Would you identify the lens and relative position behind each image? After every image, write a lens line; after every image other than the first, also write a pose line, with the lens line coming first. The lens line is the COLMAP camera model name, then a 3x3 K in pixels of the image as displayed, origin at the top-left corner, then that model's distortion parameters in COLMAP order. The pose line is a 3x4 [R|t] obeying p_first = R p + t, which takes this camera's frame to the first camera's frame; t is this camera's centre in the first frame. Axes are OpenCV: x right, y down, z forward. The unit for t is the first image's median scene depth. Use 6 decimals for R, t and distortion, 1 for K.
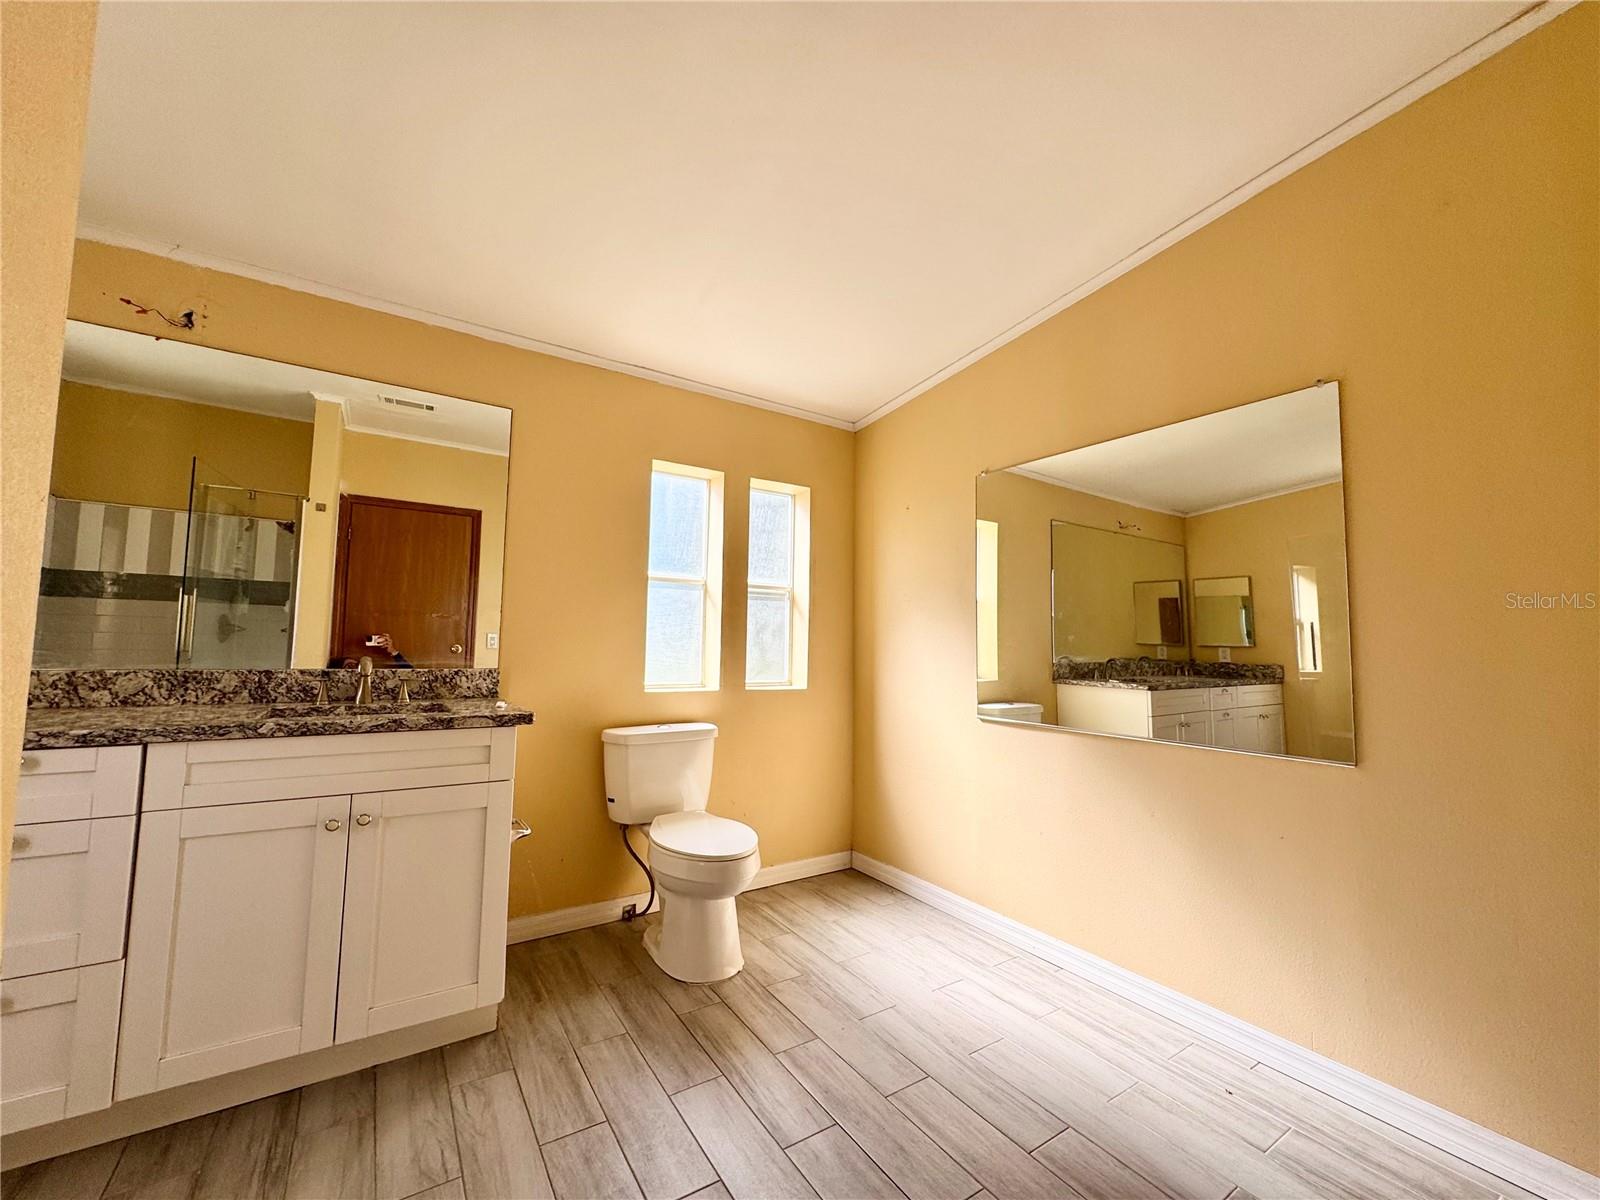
lens RADIAL K [[638.1, 0, 801.2], [0, 638.1, 597.9], [0, 0, 1]] dist [0.002207, 0.000173]
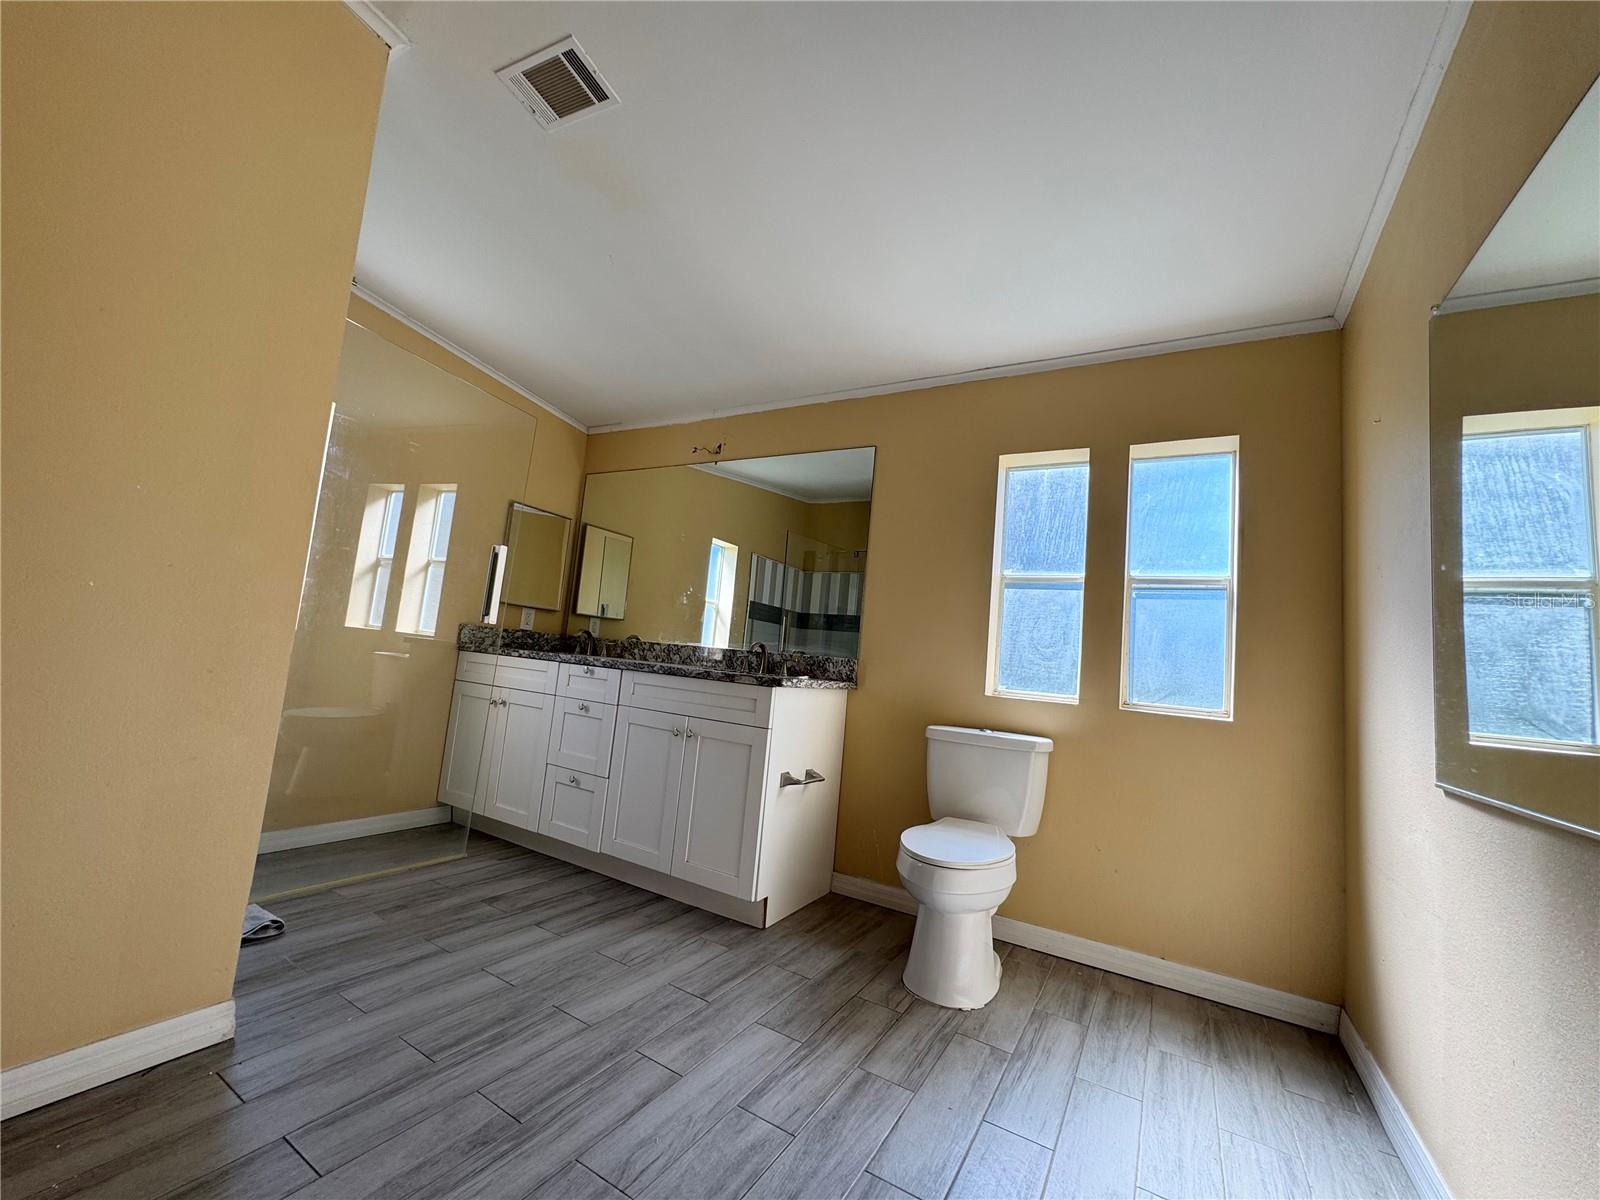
lens RADIAL K [[638.1, 0, 803.7], [0, 638.1, 598.8], [0, 0, 1]] dist [0.002207, 0.000173]
pose [[0.452347, -0.069255, -0.889149, 0.568517], [-0.015576, 0.996215, -0.085519, 0.102845], [0.891706, 0.052534, 0.449556, 0.367540]]
